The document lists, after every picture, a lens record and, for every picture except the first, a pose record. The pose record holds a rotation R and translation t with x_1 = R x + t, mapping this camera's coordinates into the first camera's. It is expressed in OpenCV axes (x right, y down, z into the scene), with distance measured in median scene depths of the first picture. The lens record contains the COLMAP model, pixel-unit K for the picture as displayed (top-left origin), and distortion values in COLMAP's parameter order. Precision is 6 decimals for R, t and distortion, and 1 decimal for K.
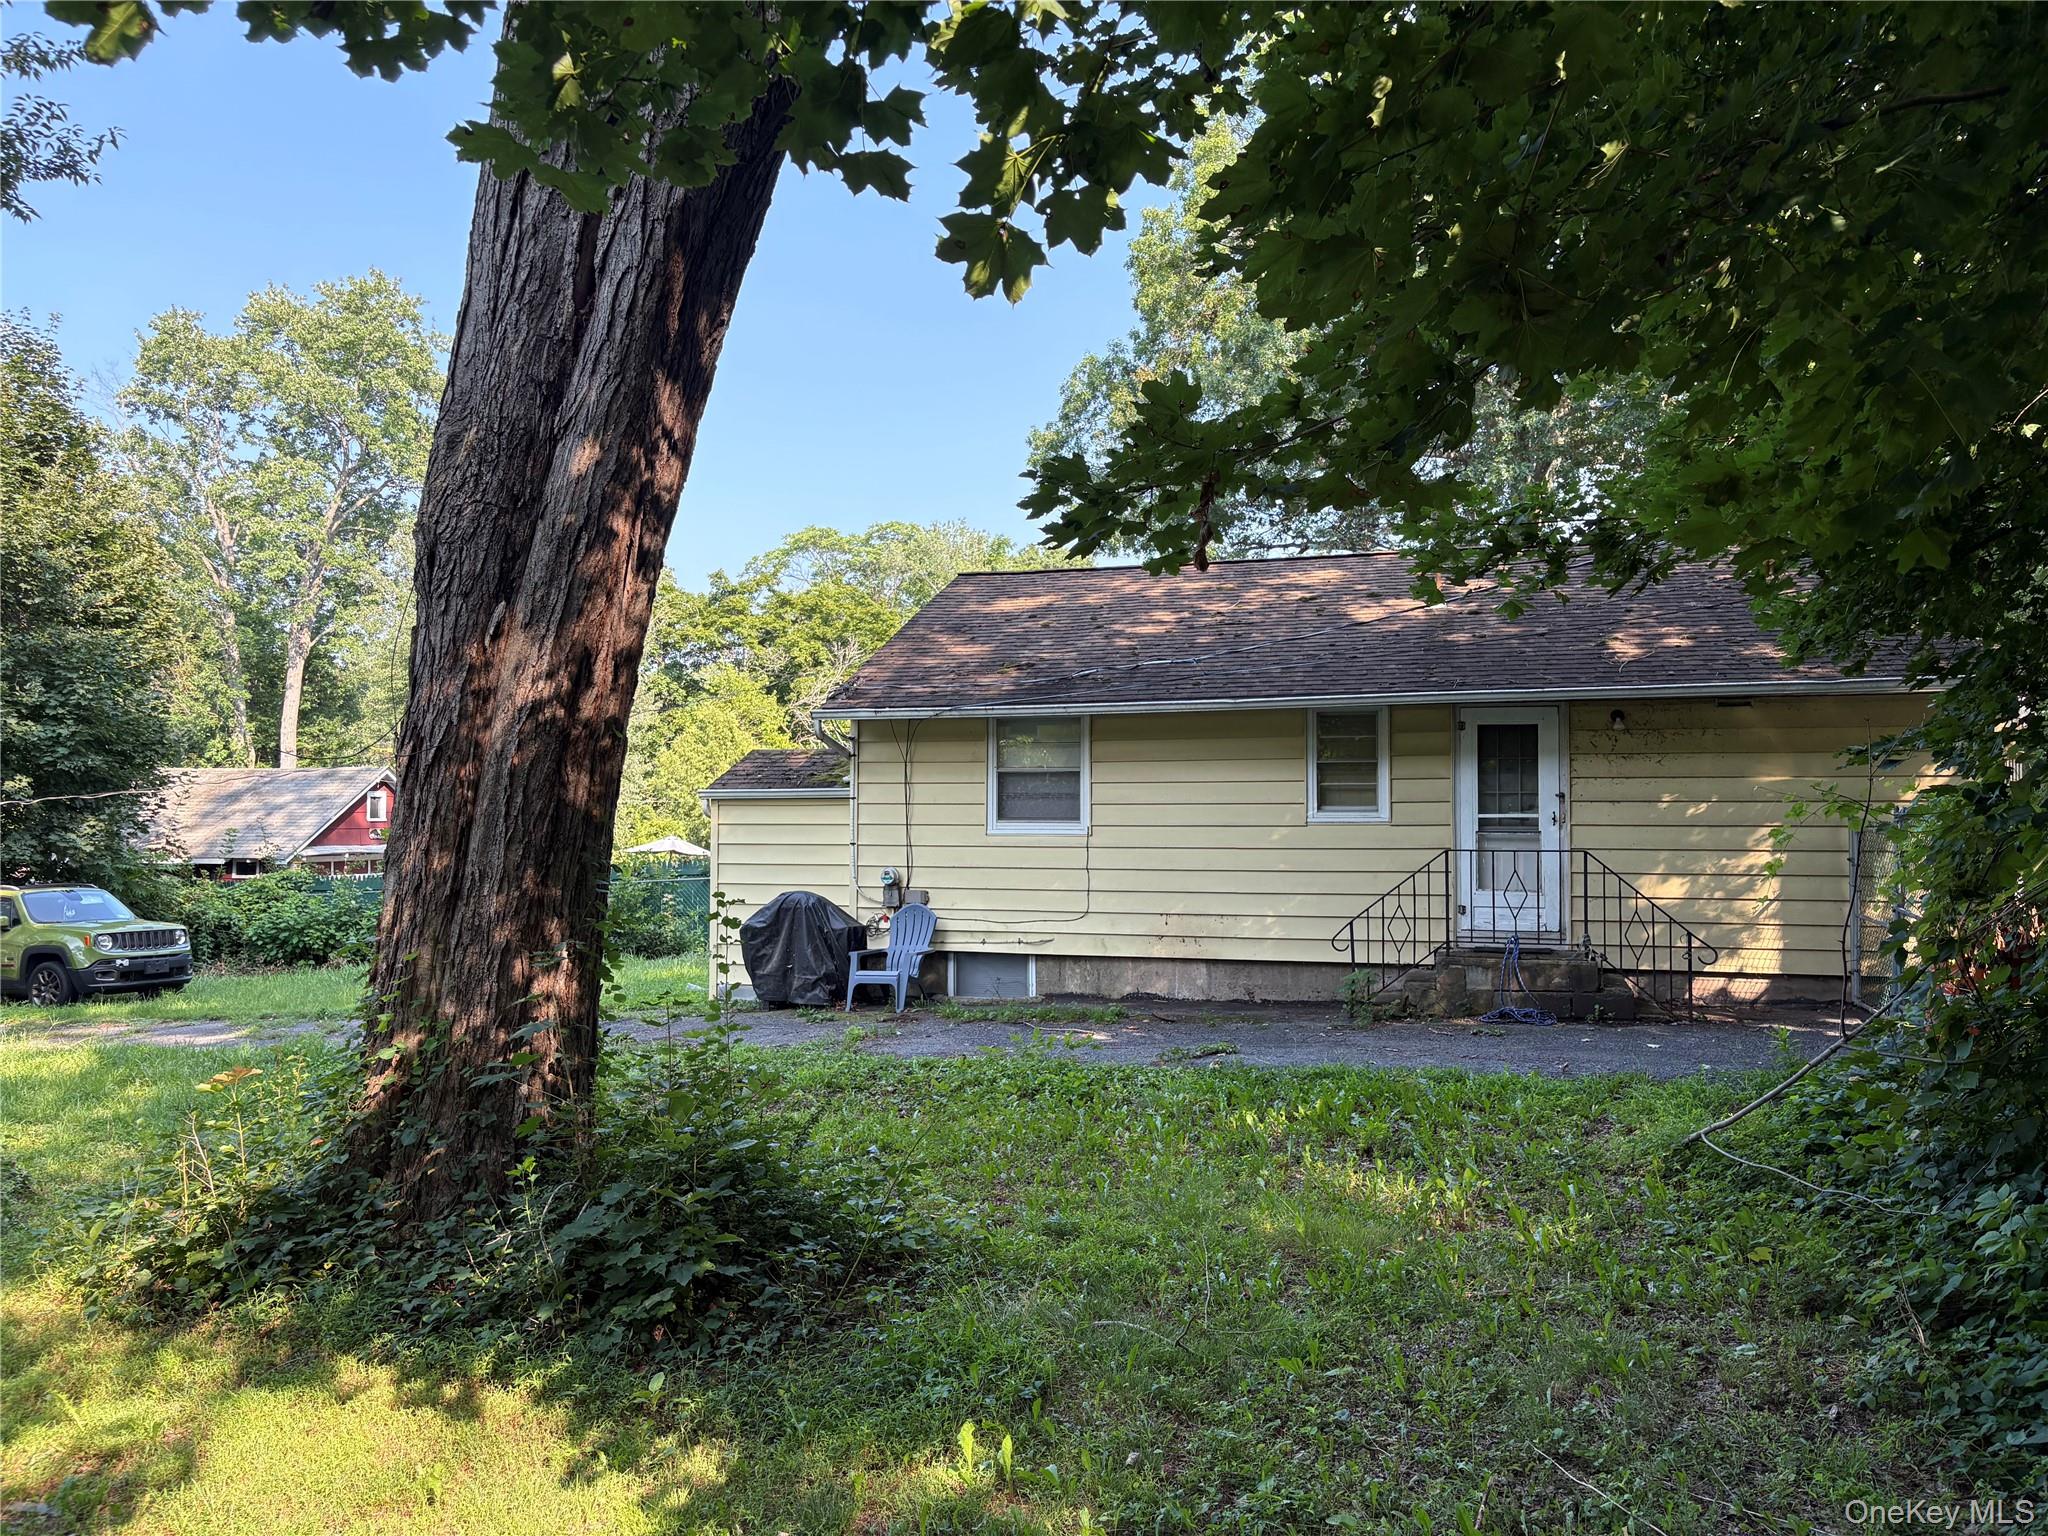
lens RADIAL K [[1551.4, 0, 1024.0], [0, 1551.4, 768.0], [0, 0, 1]] dist [0.002998, 0.002554]
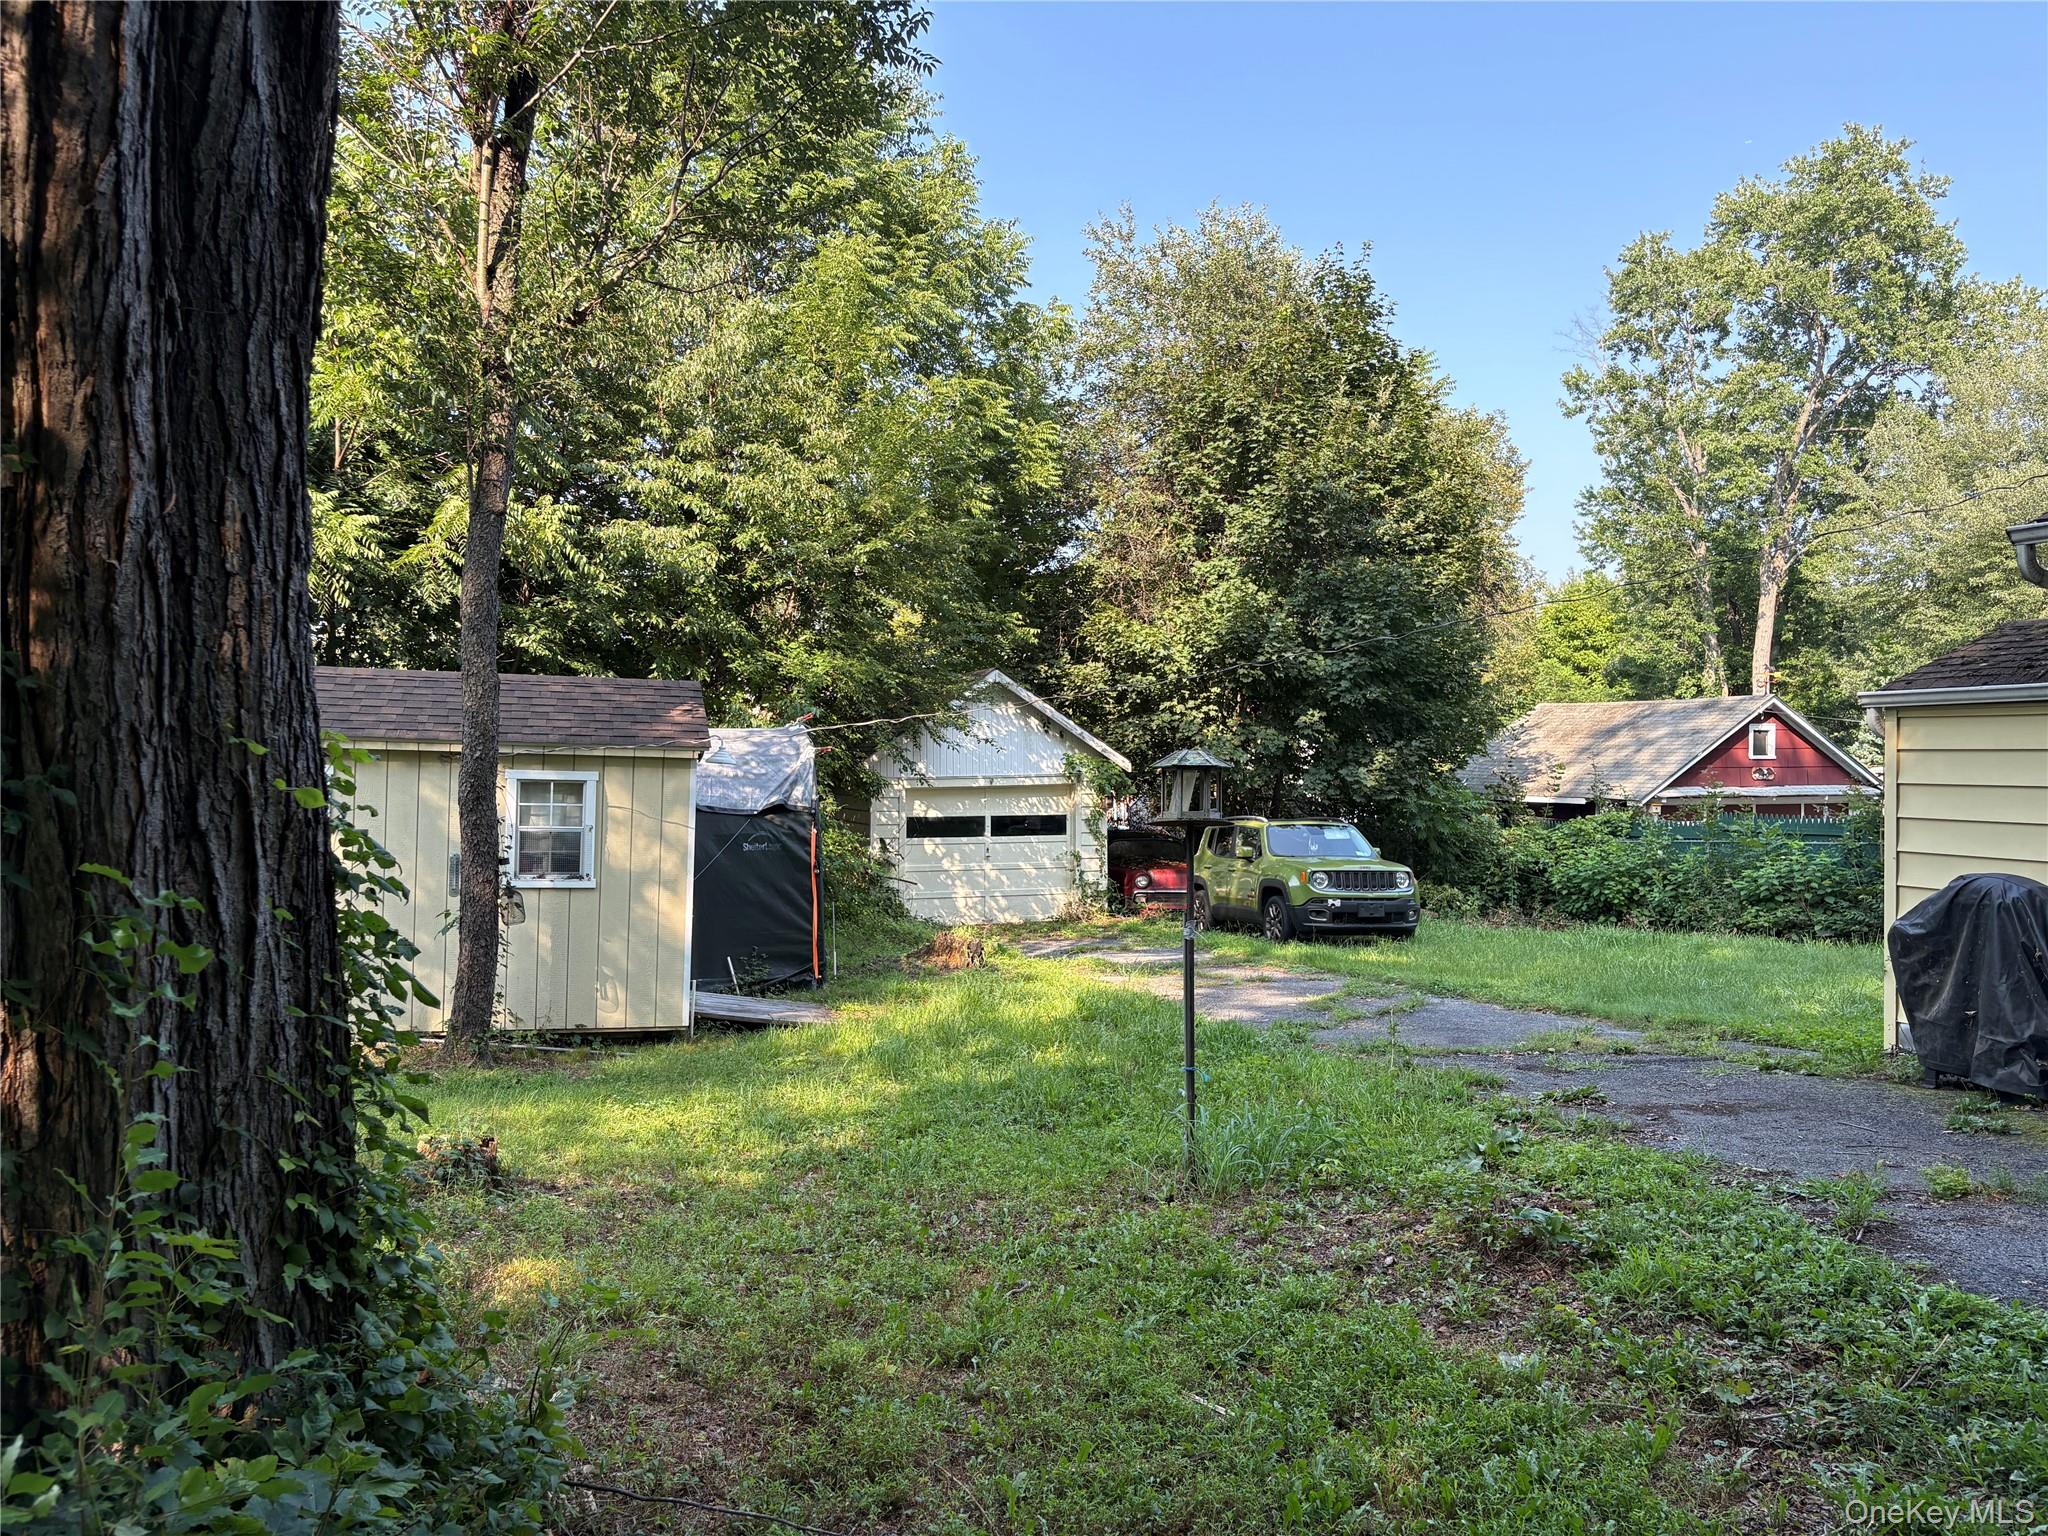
lens RADIAL K [[1541.0, 0, 1024.0], [0, 1541.0, 768.0], [0, 0, 1]] dist [0.097628, -0.103458]
pose [[0.589112, 0.006076, -0.808028, 0.041770], [0.023198, 0.999432, 0.024428, 0.009989], [0.807718, -0.033135, 0.588637, 0.184706]]
